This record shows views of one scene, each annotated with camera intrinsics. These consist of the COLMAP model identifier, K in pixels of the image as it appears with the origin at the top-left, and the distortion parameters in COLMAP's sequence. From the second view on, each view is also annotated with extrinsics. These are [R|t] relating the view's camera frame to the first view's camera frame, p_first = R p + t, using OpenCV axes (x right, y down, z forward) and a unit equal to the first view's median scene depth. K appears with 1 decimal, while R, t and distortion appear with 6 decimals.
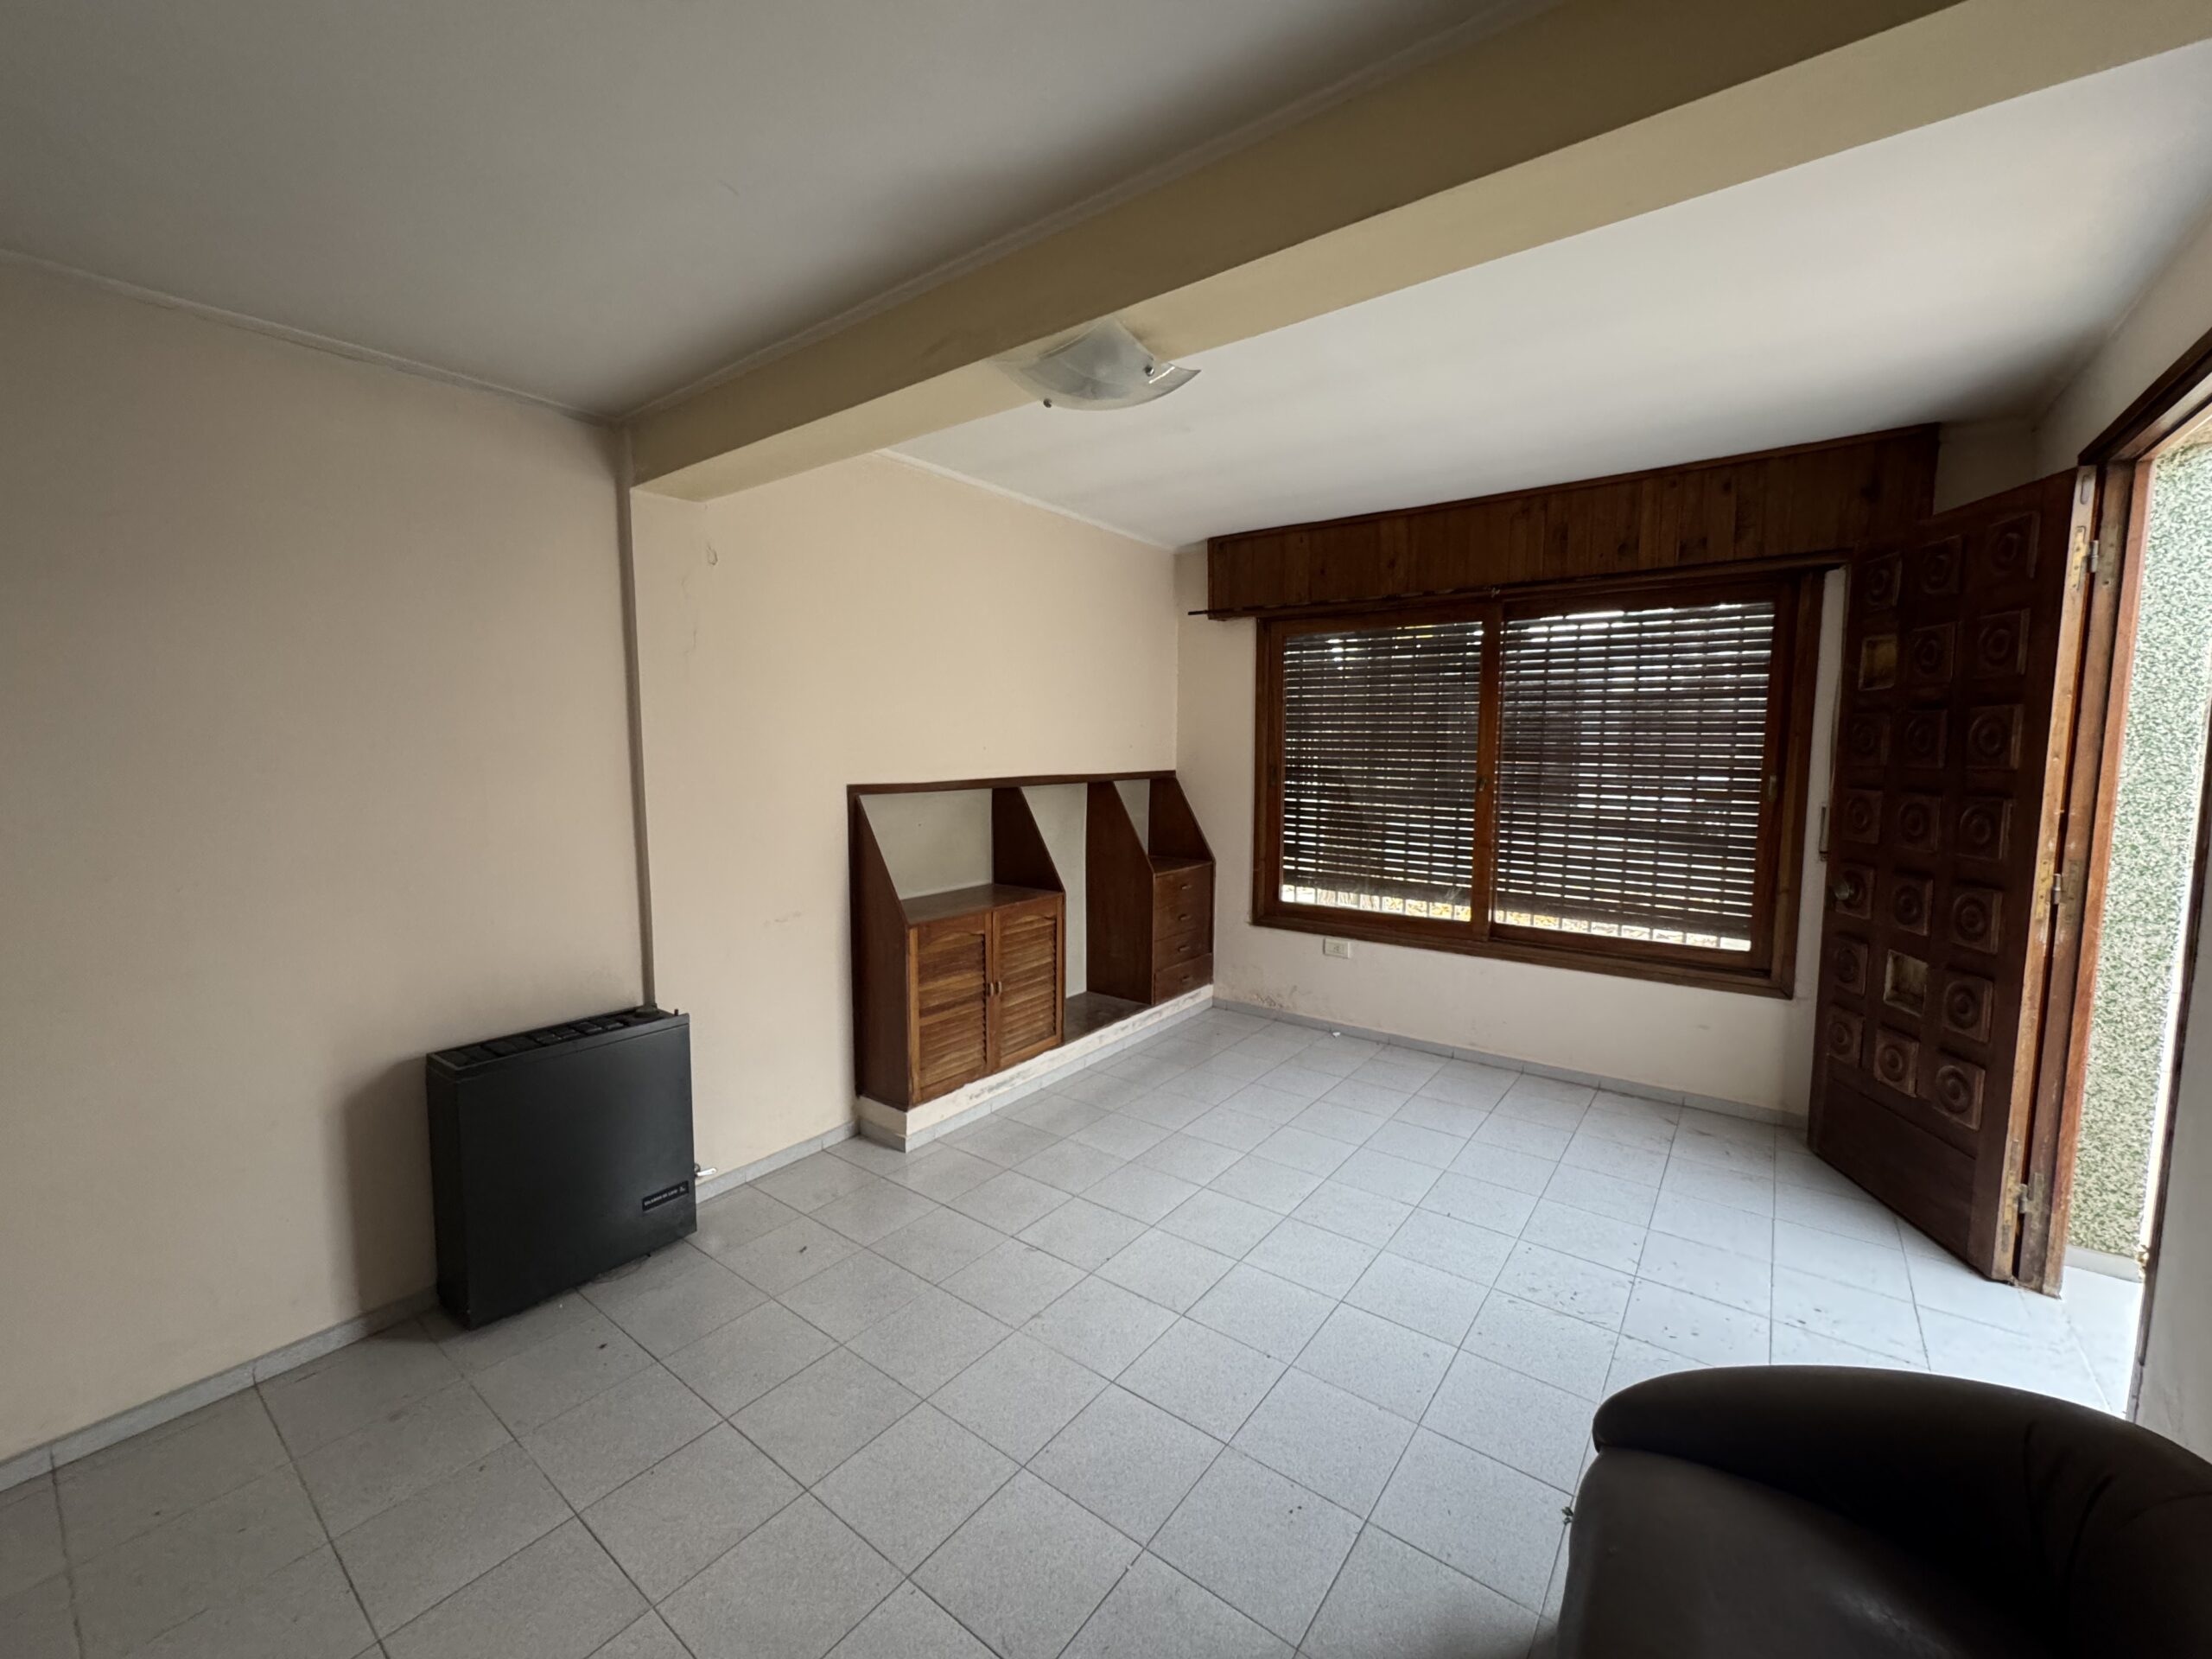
lens RADIAL K [[882.9, 0, 1105.4], [0, 882.9, 827.8], [0, 0, 1]] dist [-0.002994, 0.000248]
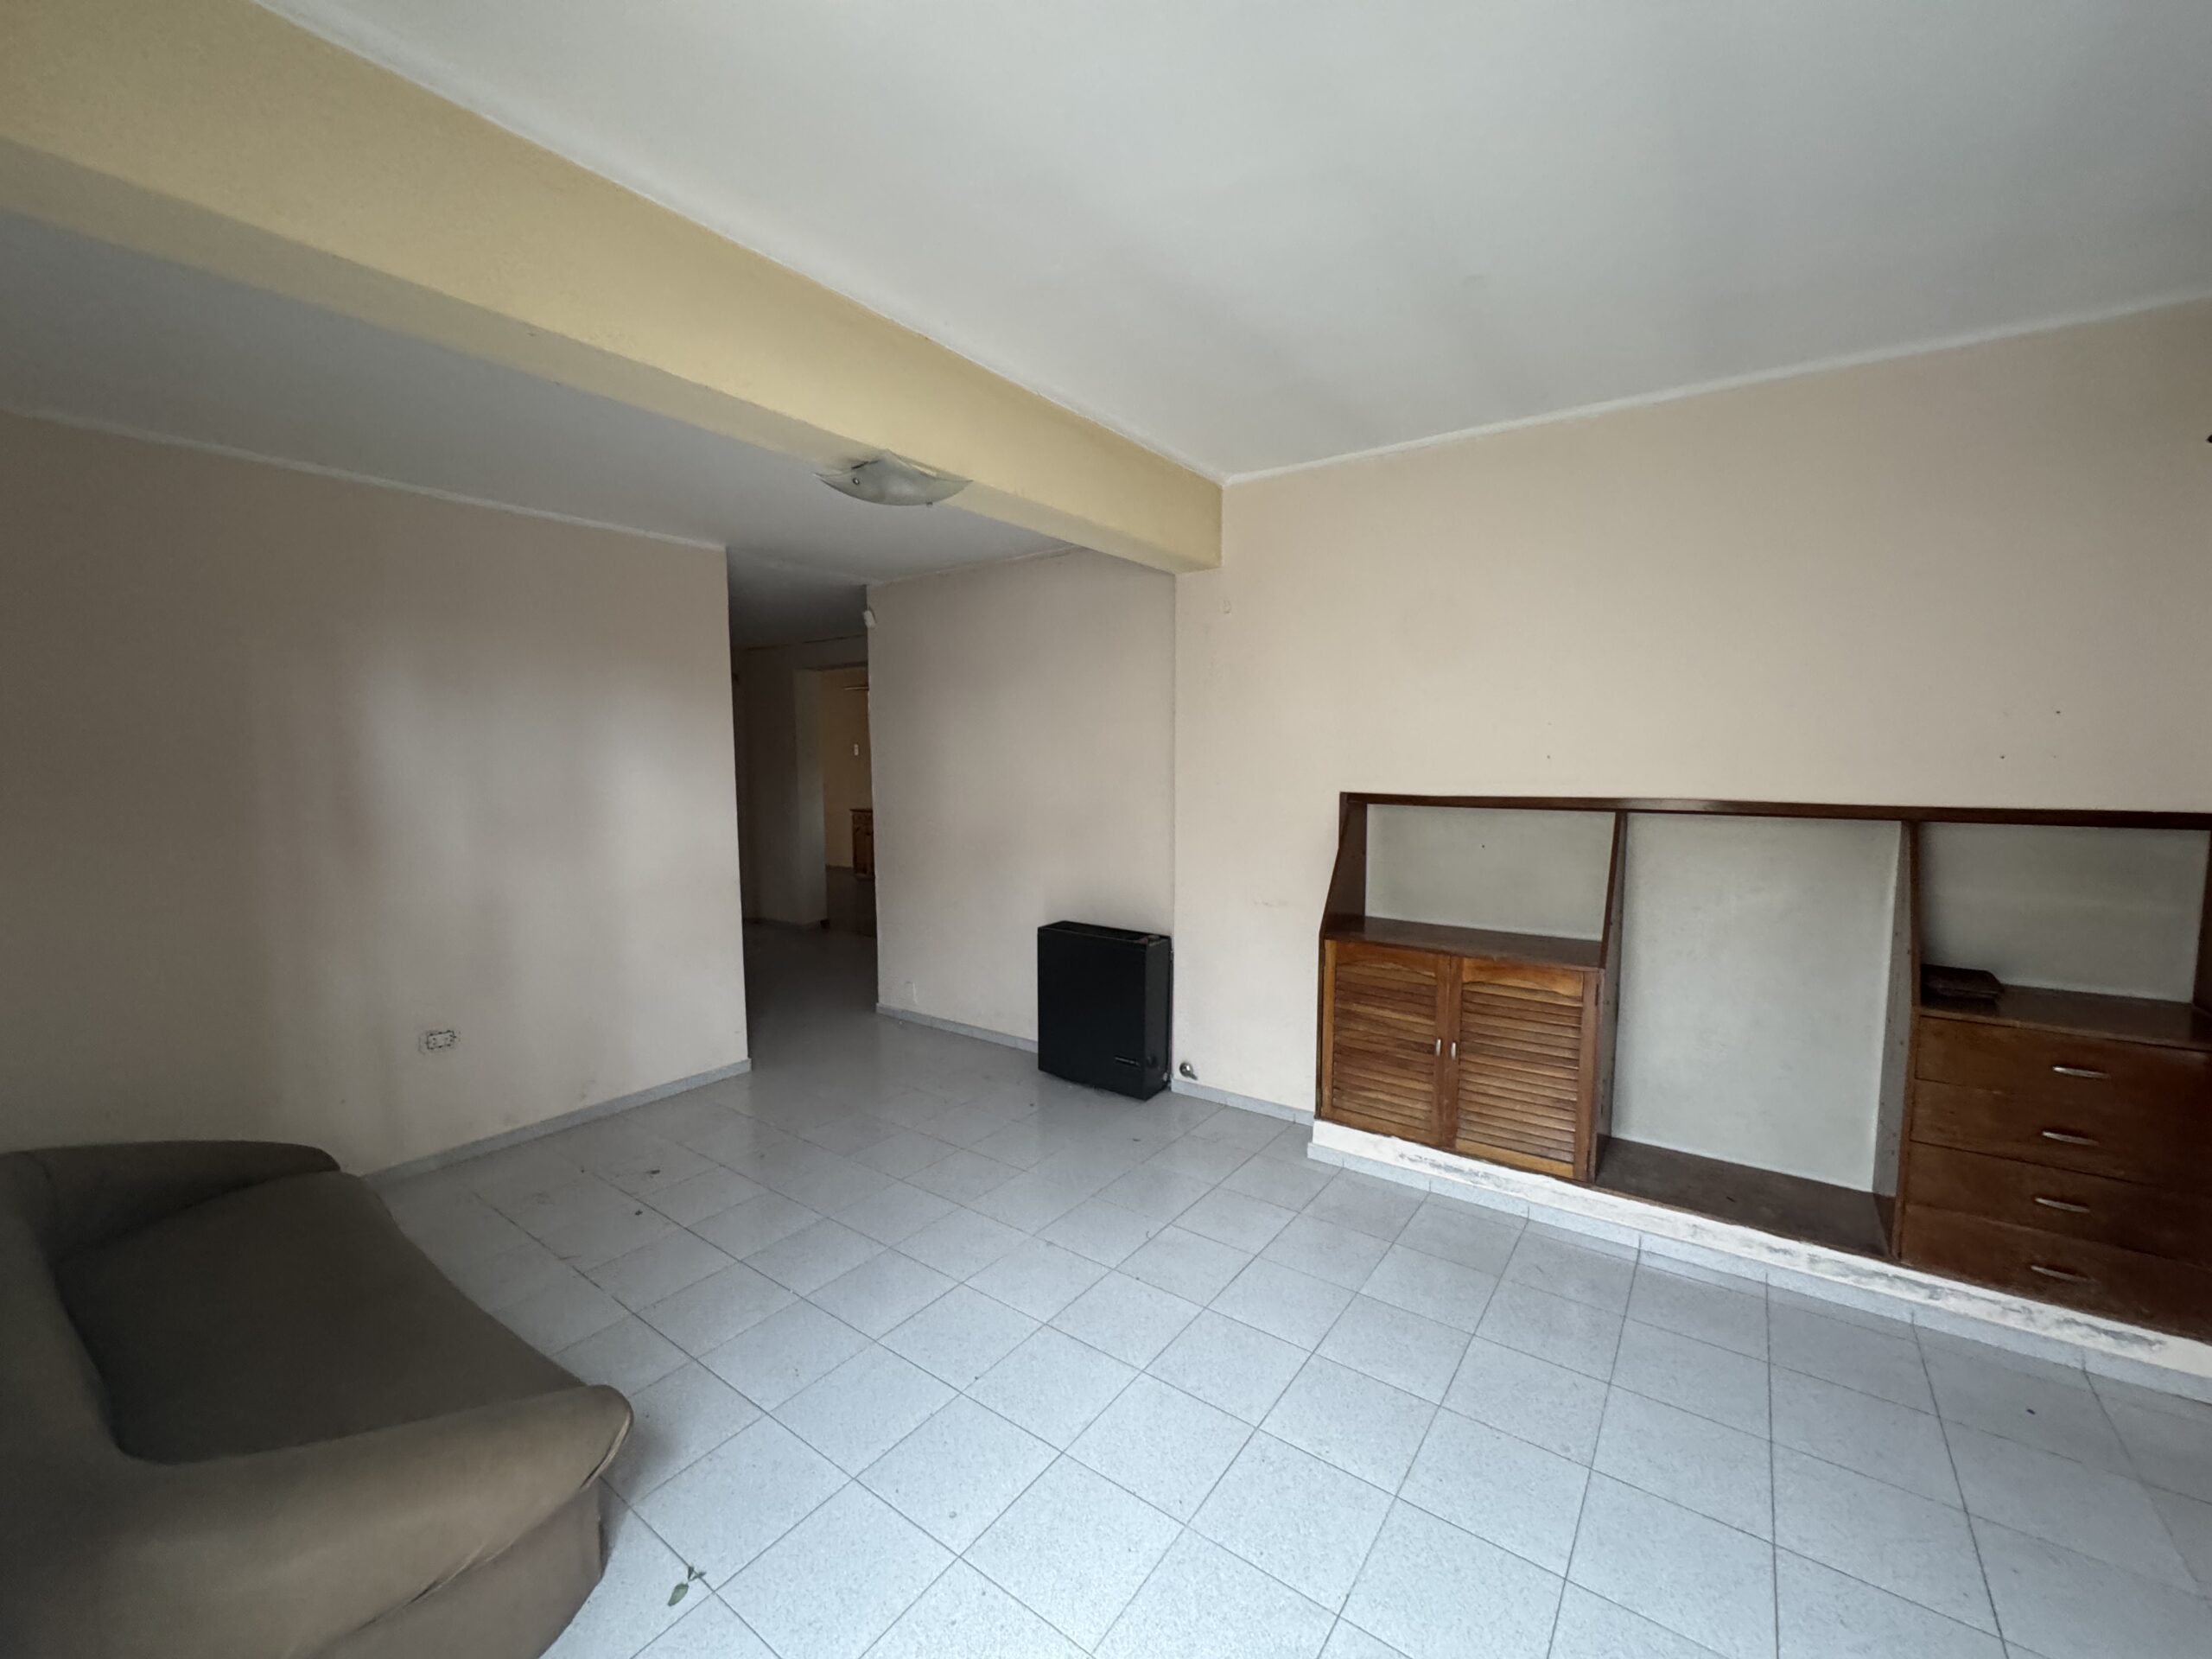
lens RADIAL K [[882.9, 0, 1105.4], [0, 882.9, 829.9], [0, 0, 1]] dist [-0.002994, 0.000248]
pose [[0.025768, 0.088187, -0.995771, 0.666183], [-0.092564, 0.992032, 0.085461, -0.061829], [0.995373, 0.089970, 0.033726, 0.631395]]
